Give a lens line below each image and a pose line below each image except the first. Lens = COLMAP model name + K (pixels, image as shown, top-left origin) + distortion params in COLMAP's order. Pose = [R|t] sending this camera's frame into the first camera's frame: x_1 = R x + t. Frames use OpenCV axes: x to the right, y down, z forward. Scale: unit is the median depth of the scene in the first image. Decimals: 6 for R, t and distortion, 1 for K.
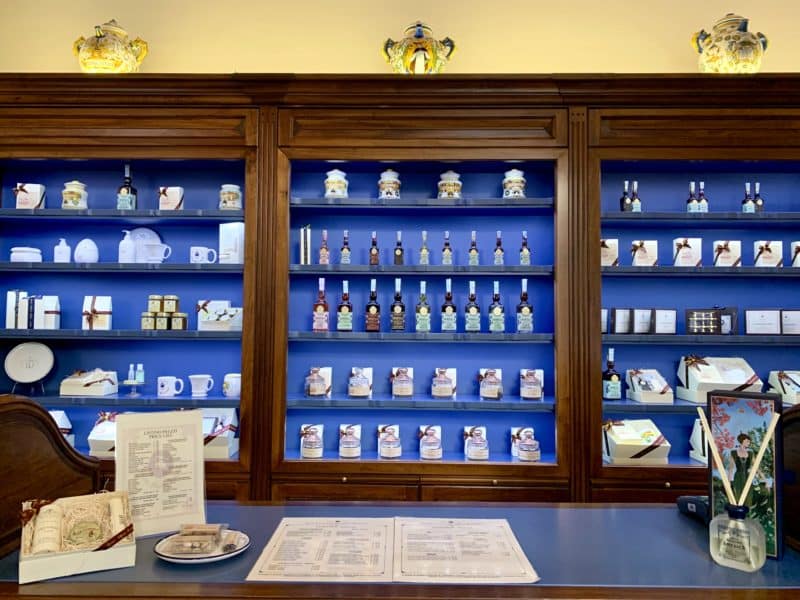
lens RADIAL K [[608.9, 0, 400.0], [0, 608.9, 300.0], [0, 0, 1]] dist [0.005804, 0.000299]
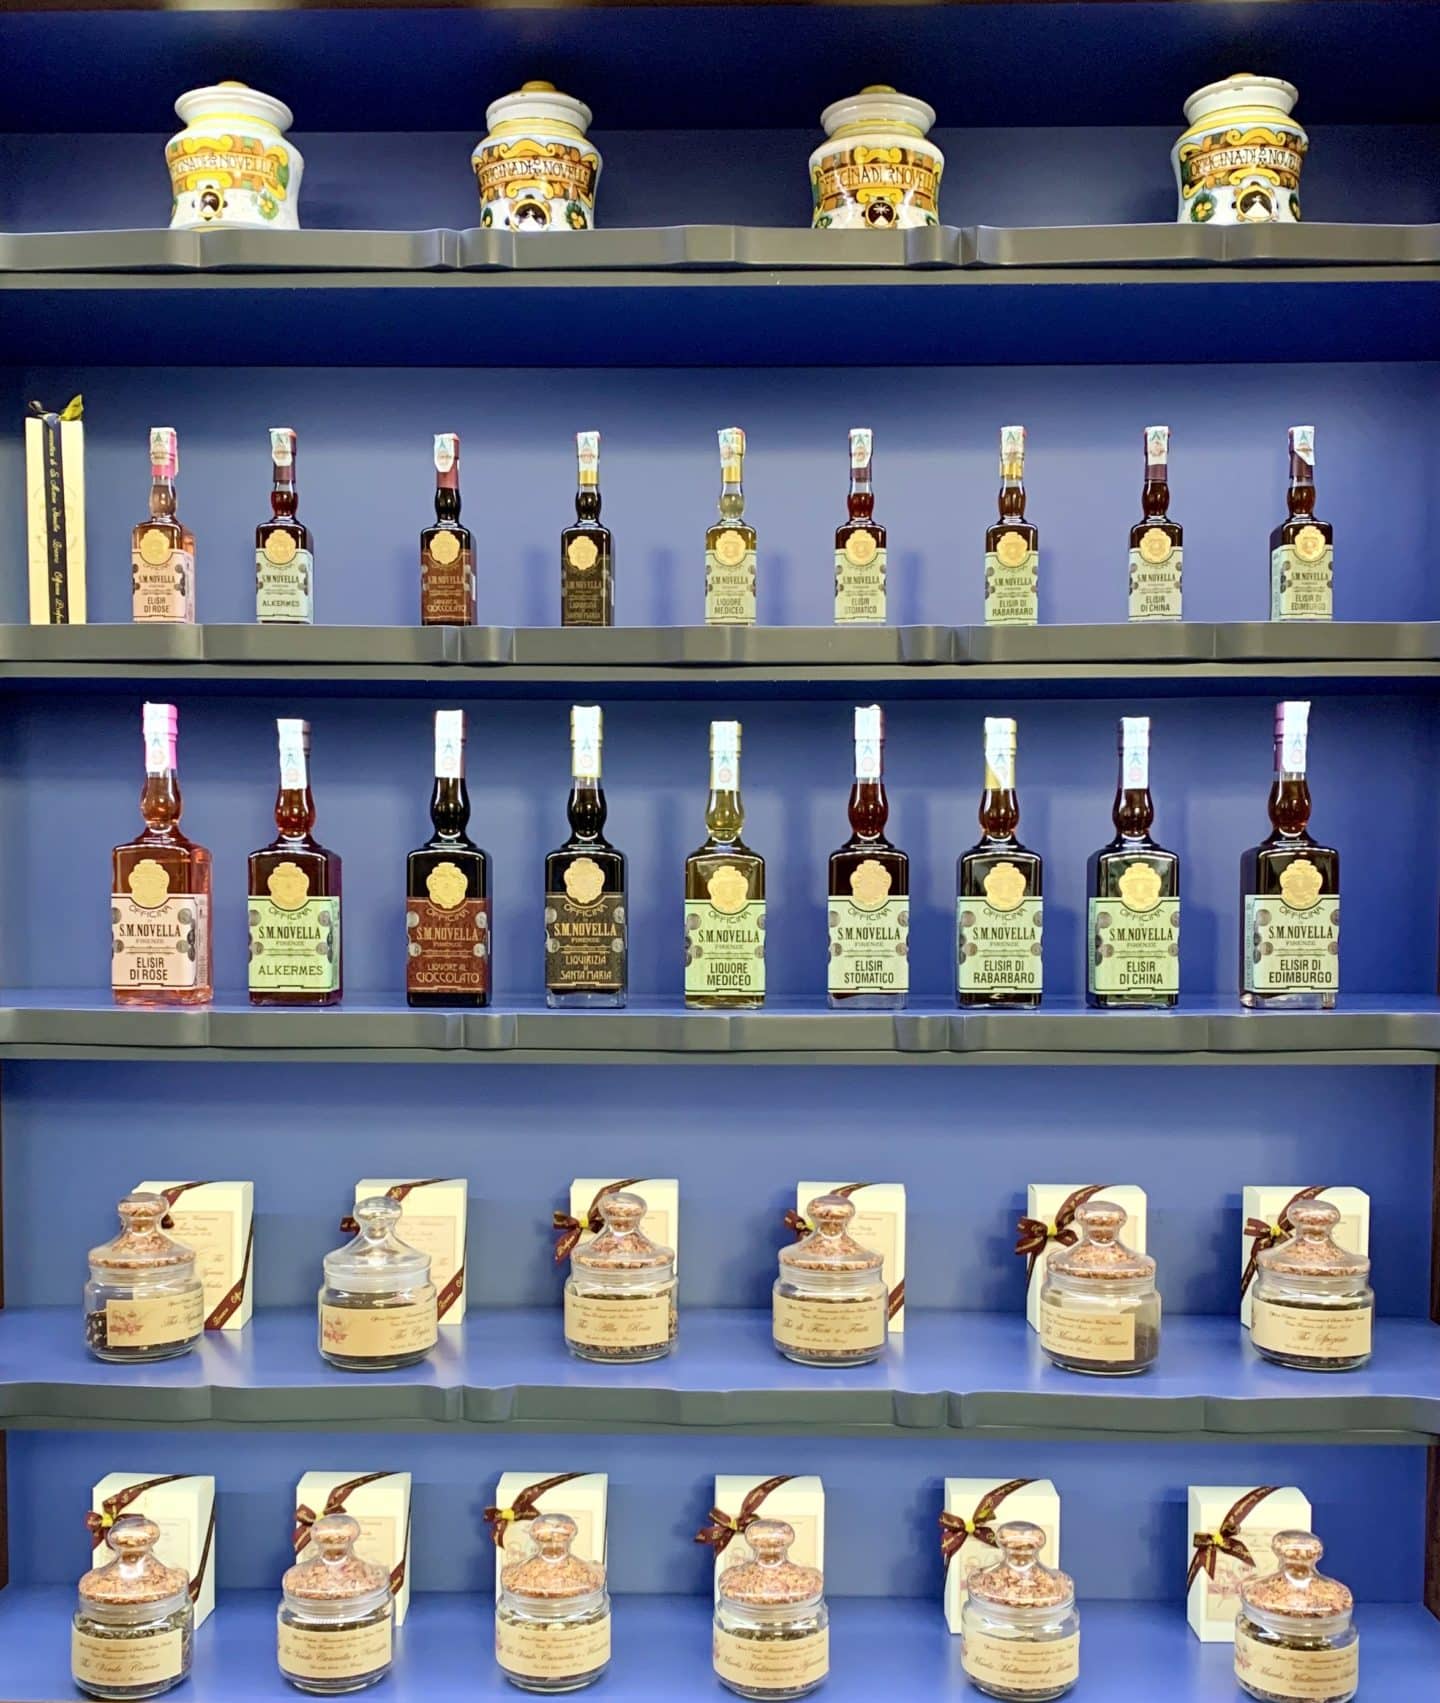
lens RADIAL K [[1731.9, 0, 719.4], [0, 1731.9, 998.6], [0, 0, 1]] dist [0.111051, -0.266108]
pose [[0.999960, -0.006876, 0.005764, 0.032765], [0.006134, 0.992744, 0.120087, -0.010879], [-0.006547, -0.120047, 0.992747, 0.482554]]
